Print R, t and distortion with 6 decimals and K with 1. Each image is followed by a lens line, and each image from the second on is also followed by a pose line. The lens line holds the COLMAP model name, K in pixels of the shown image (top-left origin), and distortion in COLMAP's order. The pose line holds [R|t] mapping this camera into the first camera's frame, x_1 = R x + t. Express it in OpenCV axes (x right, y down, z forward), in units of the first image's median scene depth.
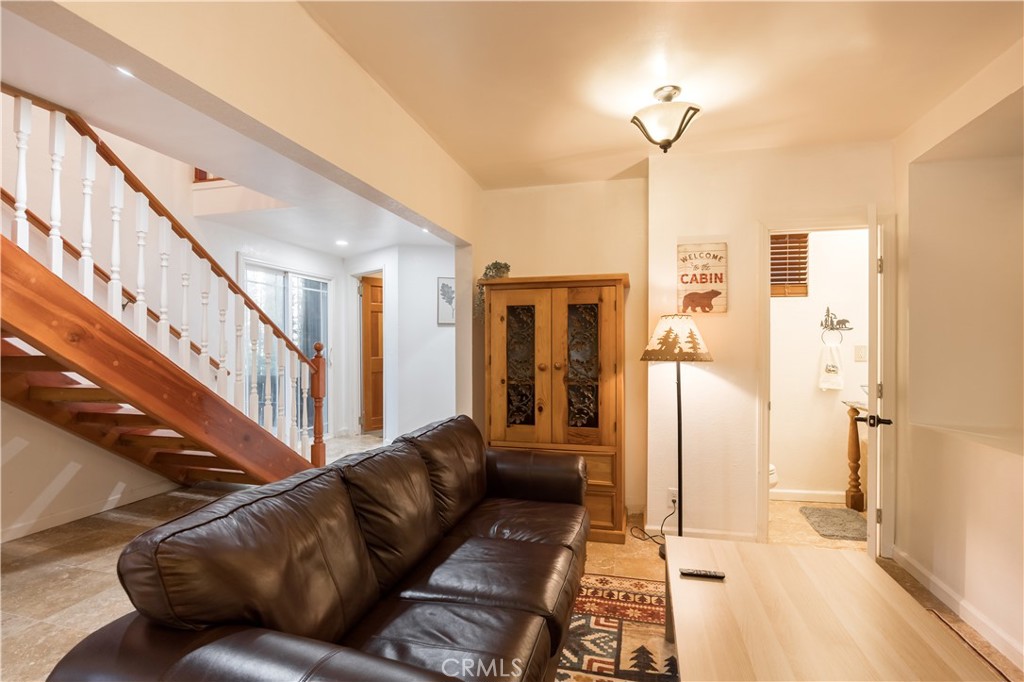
lens RADIAL K [[499.3, 0, 512.0], [0, 499.3, 341.0], [0, 0, 1]] dist [-0.001217, 0.000003]
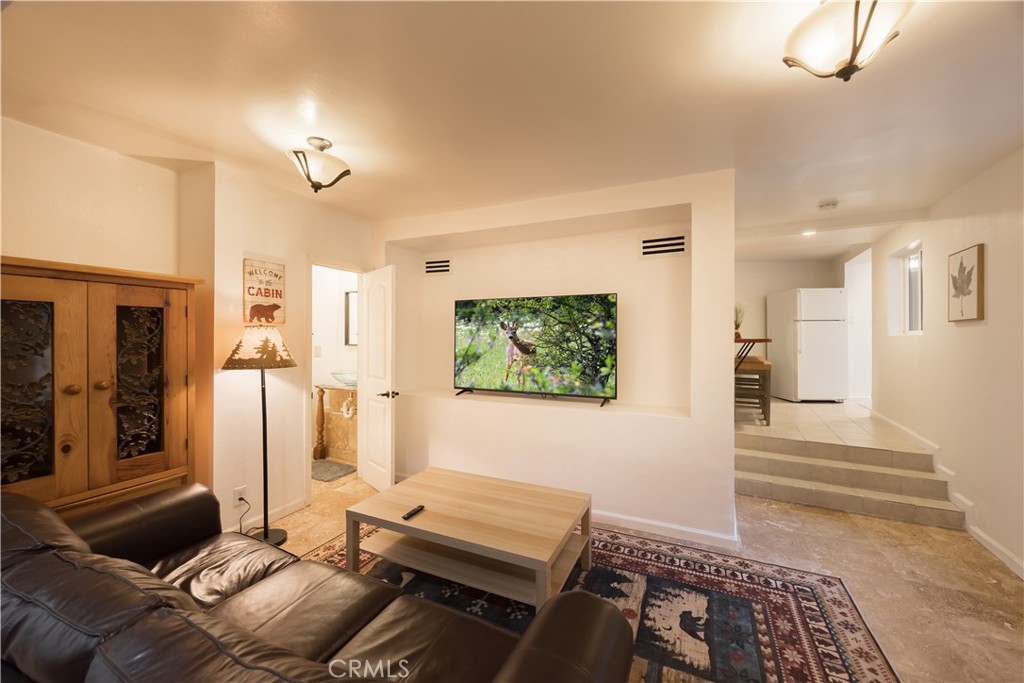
lens RADIAL K [[396.2, 0, 514.3], [0, 396.2, 337.9], [0, 0, 1]] dist [0.000786, 0.000061]
pose [[0.177062, -0.005011, 0.984187, -0.401830], [-0.010949, 0.999915, 0.007061, -0.034505], [-0.984139, -0.012026, 0.176992, 0.280471]]
